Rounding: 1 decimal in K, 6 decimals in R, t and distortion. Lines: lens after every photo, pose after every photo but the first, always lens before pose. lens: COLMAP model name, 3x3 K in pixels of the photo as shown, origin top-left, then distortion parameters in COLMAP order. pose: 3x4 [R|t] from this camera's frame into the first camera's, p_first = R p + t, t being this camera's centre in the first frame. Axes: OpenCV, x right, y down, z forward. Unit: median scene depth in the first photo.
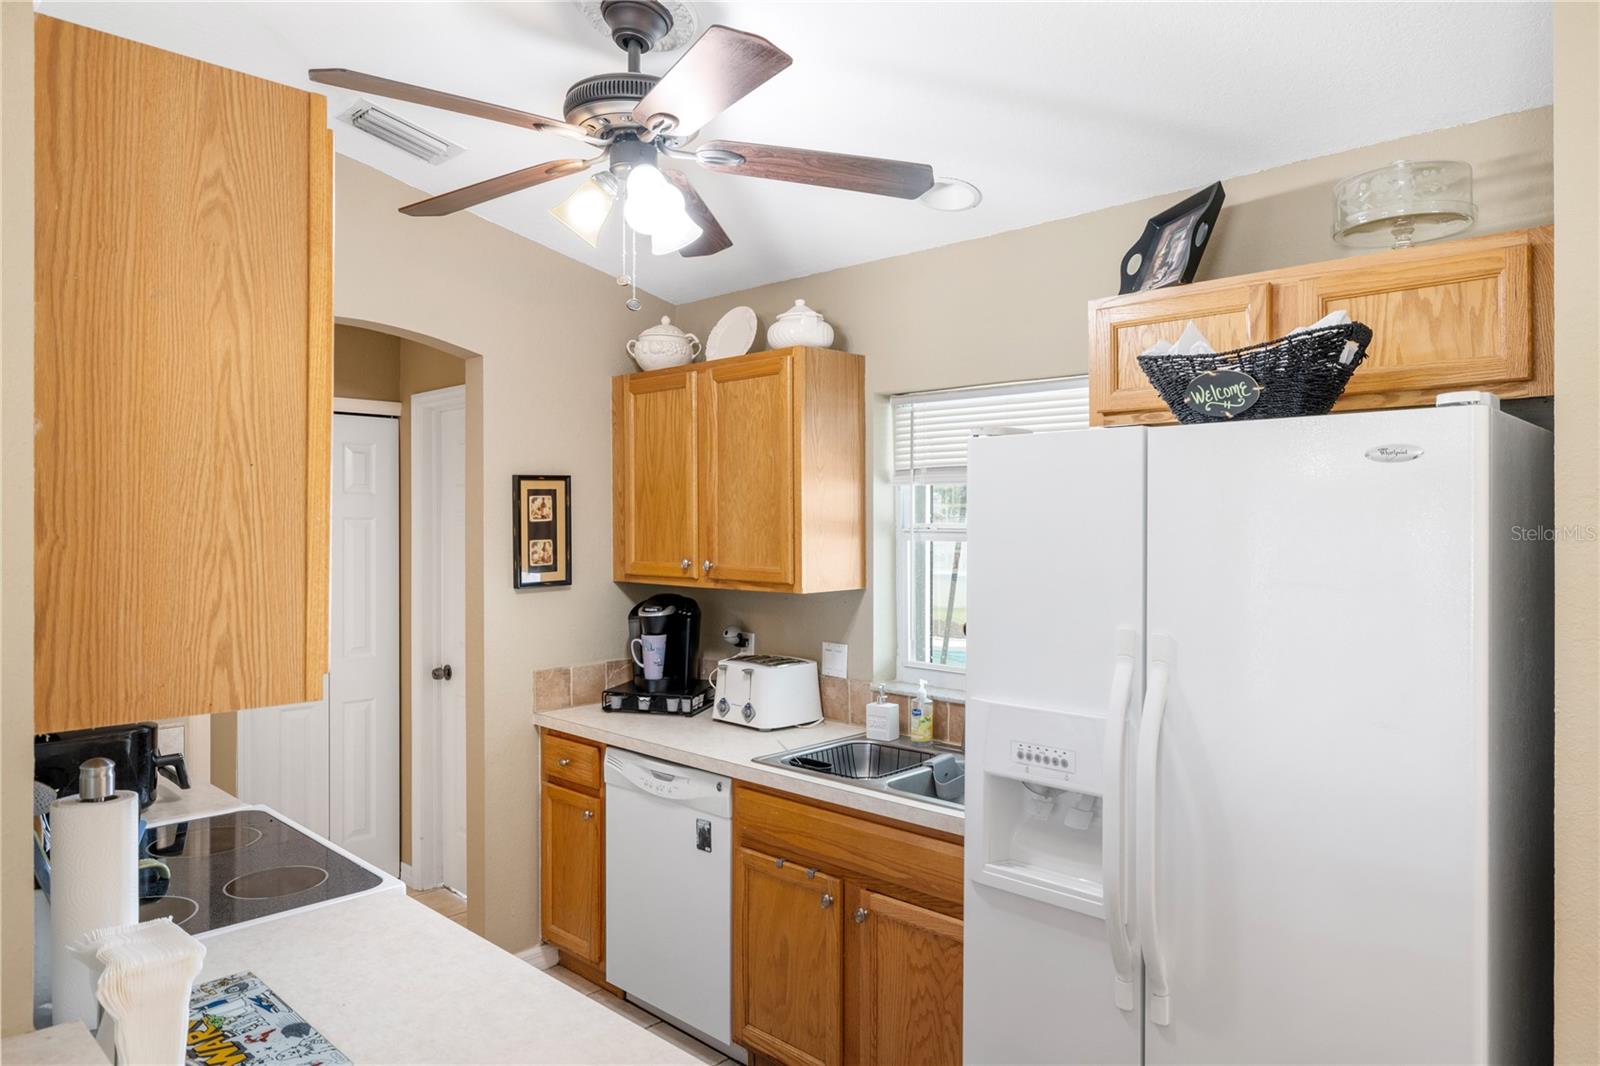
lens RADIAL K [[1032.9, 0, 799.7], [0, 1032.9, 521.1], [0, 0, 1]] dist [-0.010921, 0.000689]
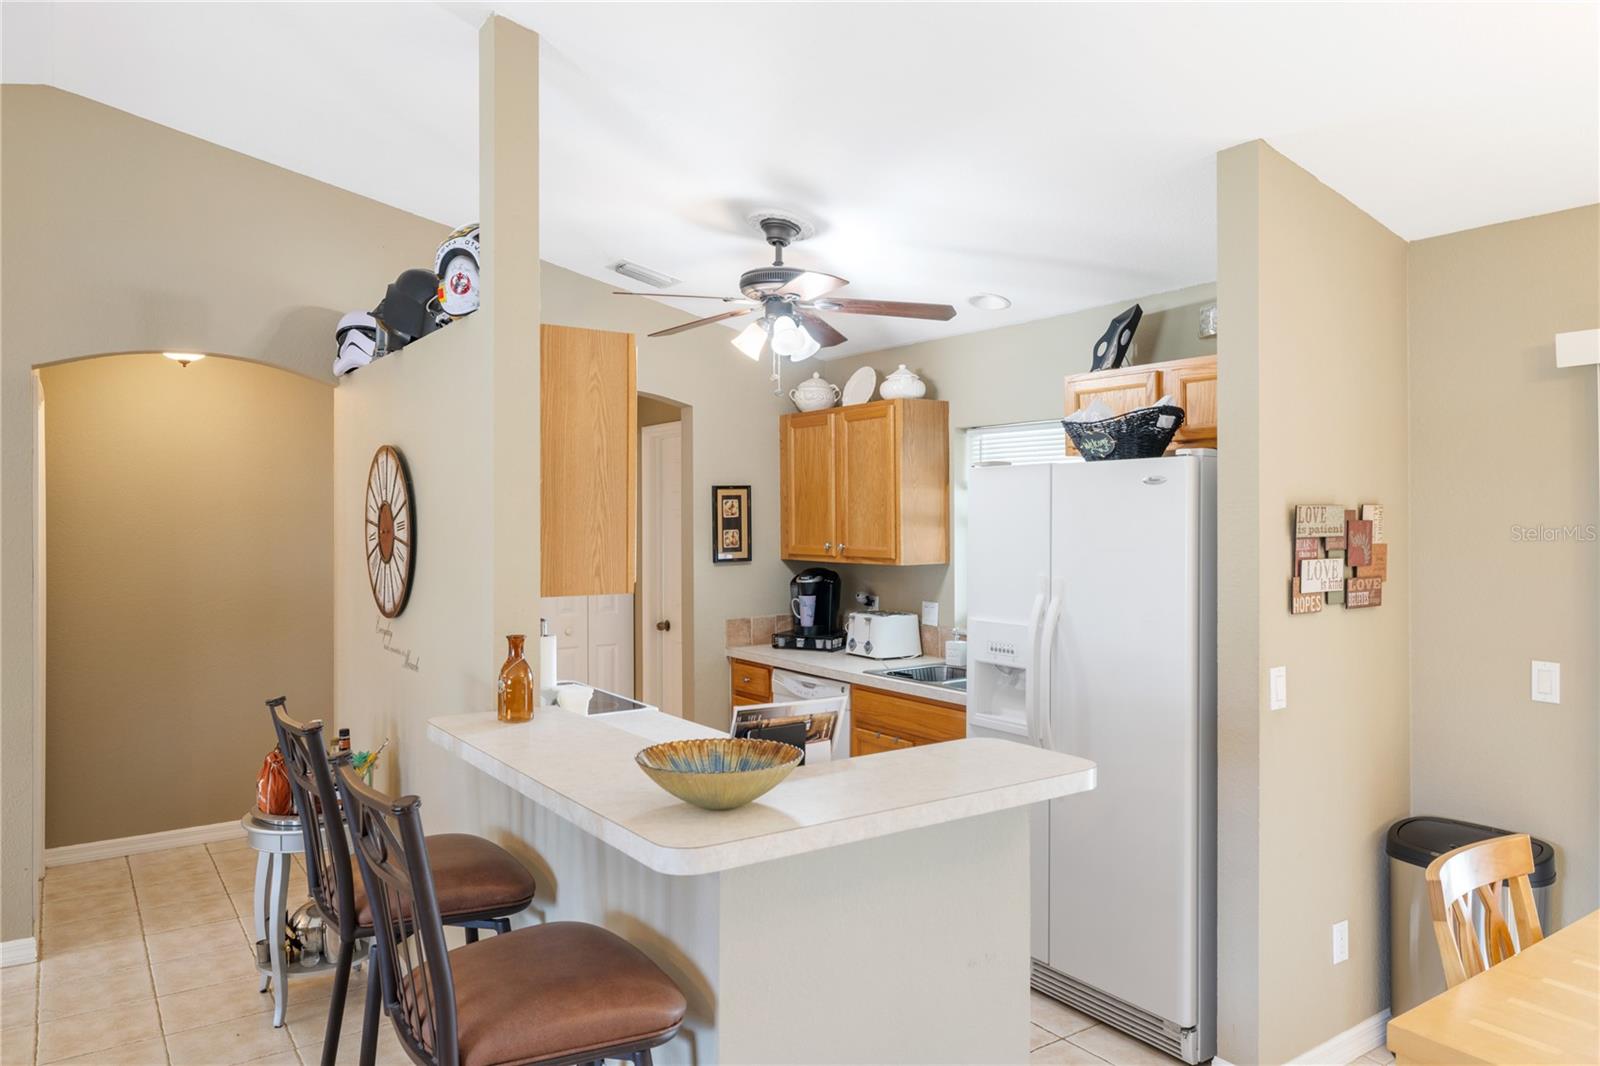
lens RADIAL K [[1068.4, 0, 794.9], [0, 1068.4, 520.3], [0, 0, 1]] dist [-0.002625, 0.001167]
pose [[0.981331, -0.001551, -0.192318, 0.152378], [0.002005, 0.999996, 0.002169, 0.001755], [0.192314, -0.002514, 0.981330, -0.552115]]
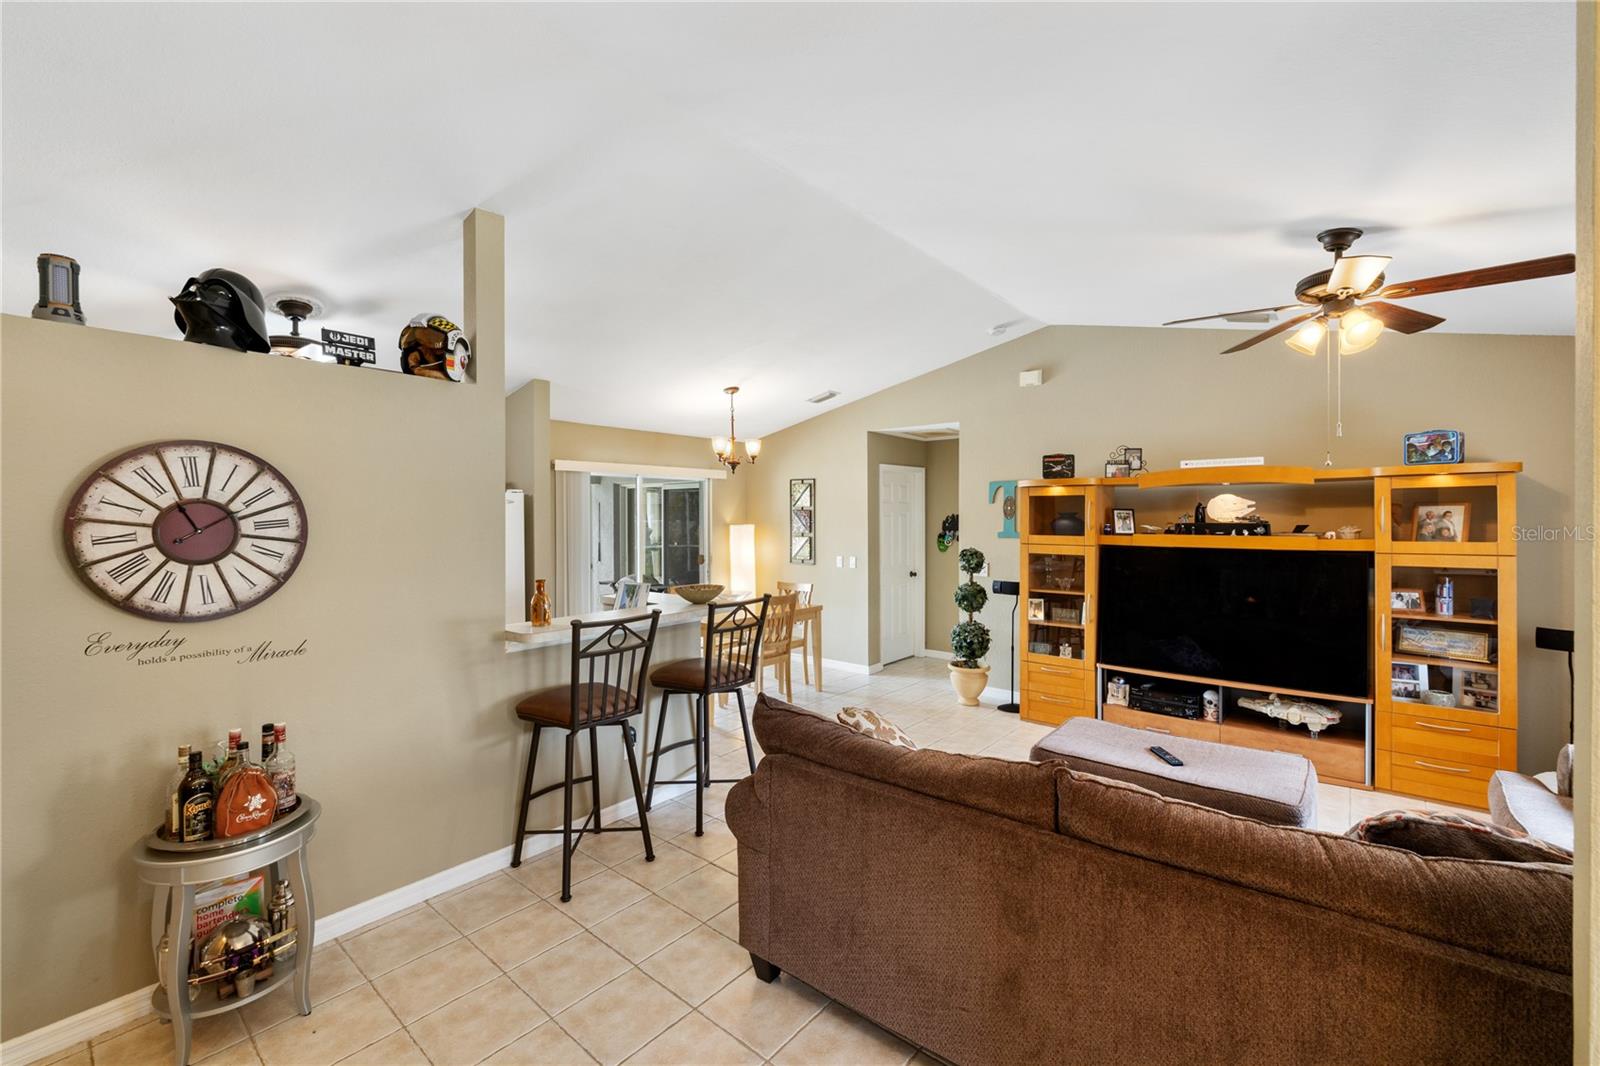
lens RADIAL K [[671.5, 0, 797.2], [0, 671.5, 523.1], [0, 0, 1]] dist [0.007035, -0.001866]
pose [[-0.073257, -0.010285, 0.997260, -1.309424], [0.002497, 0.999942, 0.010496, 0.001159], [-0.997310, 0.003259, -0.073227, -0.042182]]
